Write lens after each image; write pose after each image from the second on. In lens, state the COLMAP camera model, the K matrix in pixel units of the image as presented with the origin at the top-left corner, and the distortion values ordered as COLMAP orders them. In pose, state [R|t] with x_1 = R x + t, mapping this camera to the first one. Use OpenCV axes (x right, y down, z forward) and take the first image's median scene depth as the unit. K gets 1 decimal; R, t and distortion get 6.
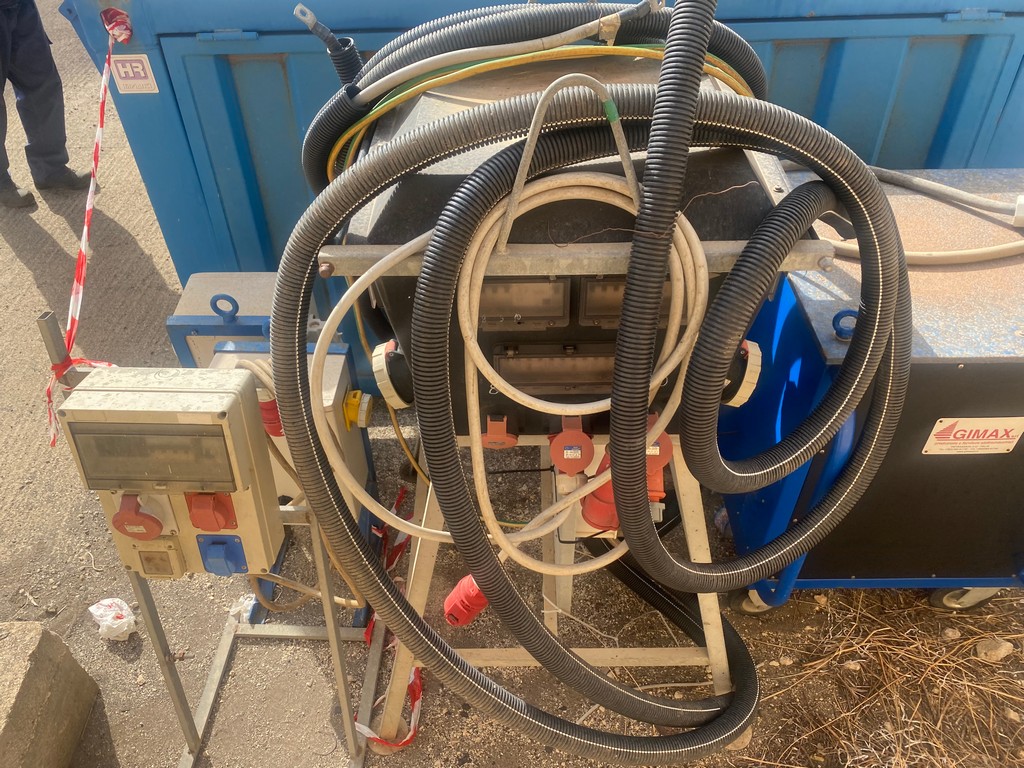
lens RADIAL K [[783.0, 0, 517.0], [0, 783.0, 385.7], [0, 0, 1]] dist [0.023619, -0.024505]
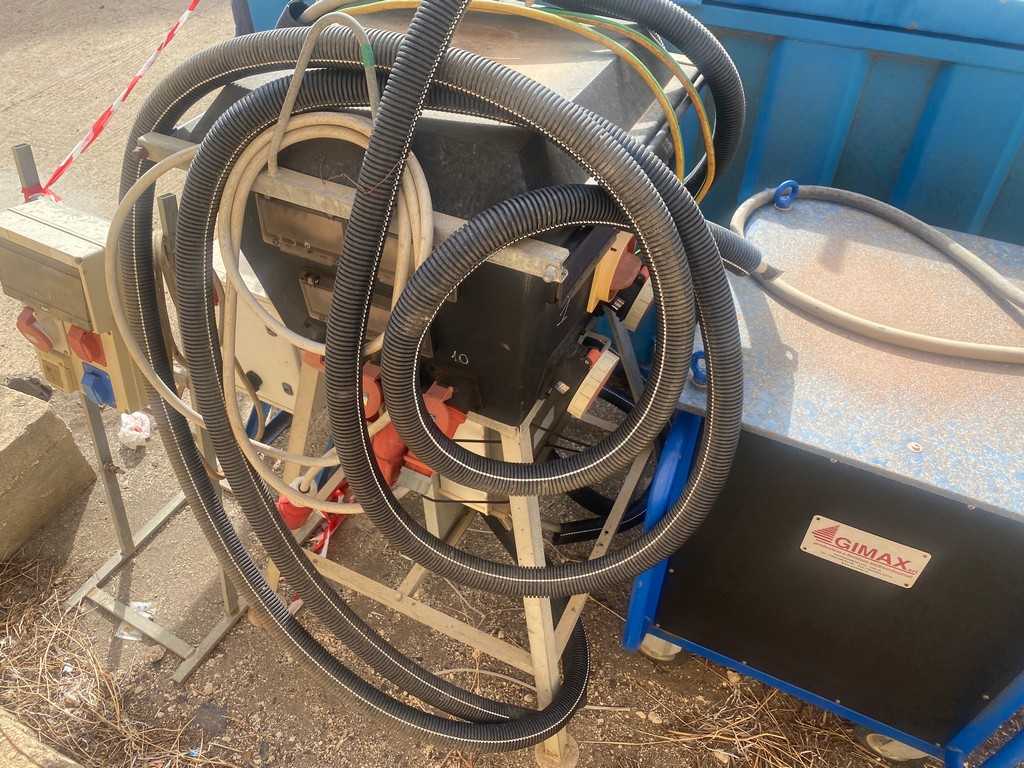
lens RADIAL K [[783.0, 0, 518.2], [0, 783.0, 373.1], [0, 0, 1]] dist [0.023619, -0.024505]
pose [[0.896201, 0.314920, -0.312489, 0.392129], [-0.305611, 0.948813, 0.079717, -0.060756], [0.321599, 0.024058, 0.946570, 0.078874]]
